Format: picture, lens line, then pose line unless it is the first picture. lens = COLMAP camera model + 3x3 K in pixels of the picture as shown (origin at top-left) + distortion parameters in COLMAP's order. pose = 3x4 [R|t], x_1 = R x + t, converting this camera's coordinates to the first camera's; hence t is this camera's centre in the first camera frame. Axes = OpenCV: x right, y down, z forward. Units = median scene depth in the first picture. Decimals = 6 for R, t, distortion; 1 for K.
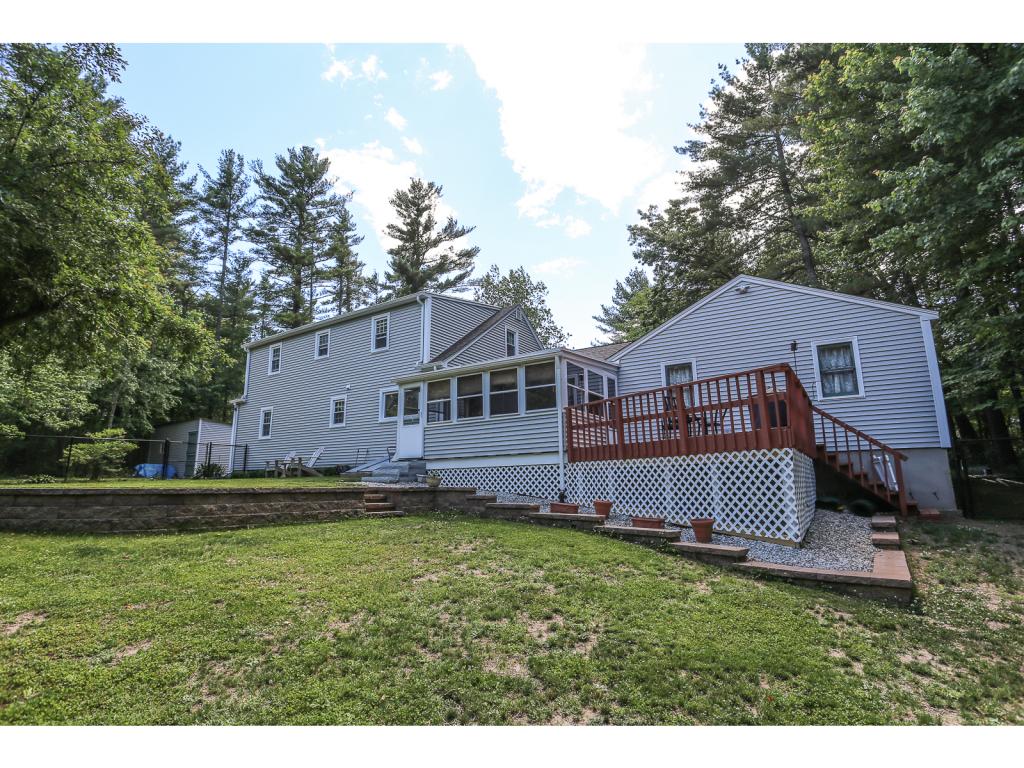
lens RADIAL K [[507.9, 0, 512.0], [0, 507.9, 384.0], [0, 0, 1]] dist [-0.001517, -0.000131]
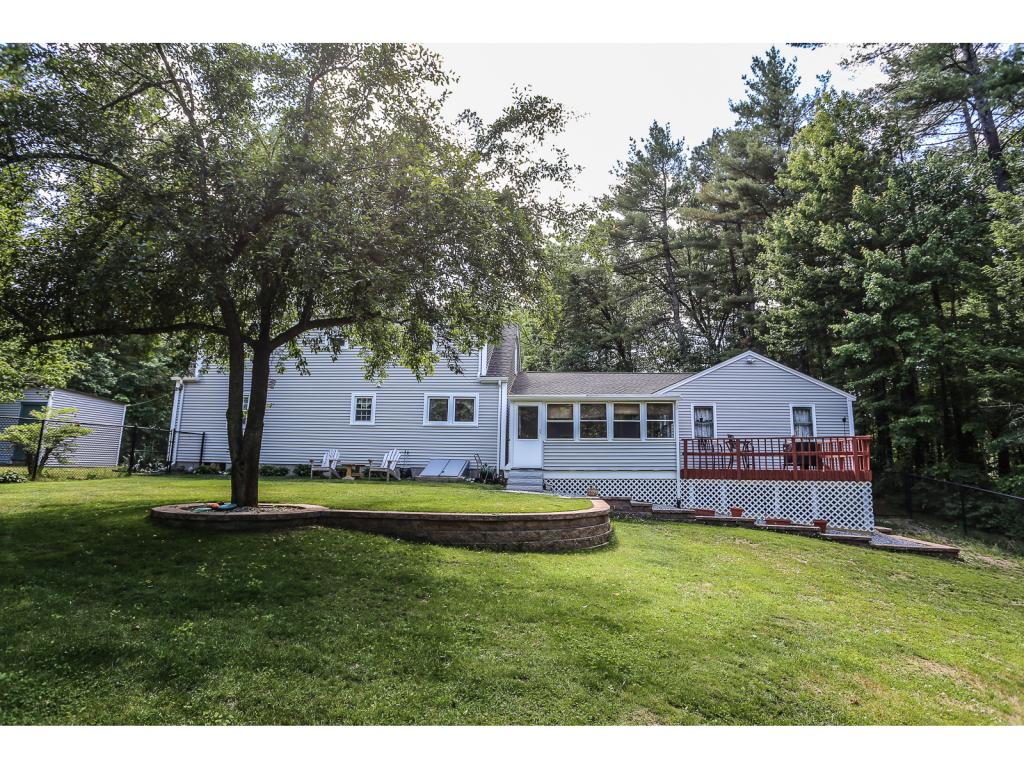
lens RADIAL K [[539.8, 0, 512.0], [0, 539.8, 384.0], [0, 0, 1]] dist [-0.001842, -0.000208]
pose [[0.858972, 0.095896, 0.502962, -1.047068], [-0.118314, 0.992894, 0.012752, -0.064703], [-0.498165, -0.070461, 0.864215, -0.016539]]
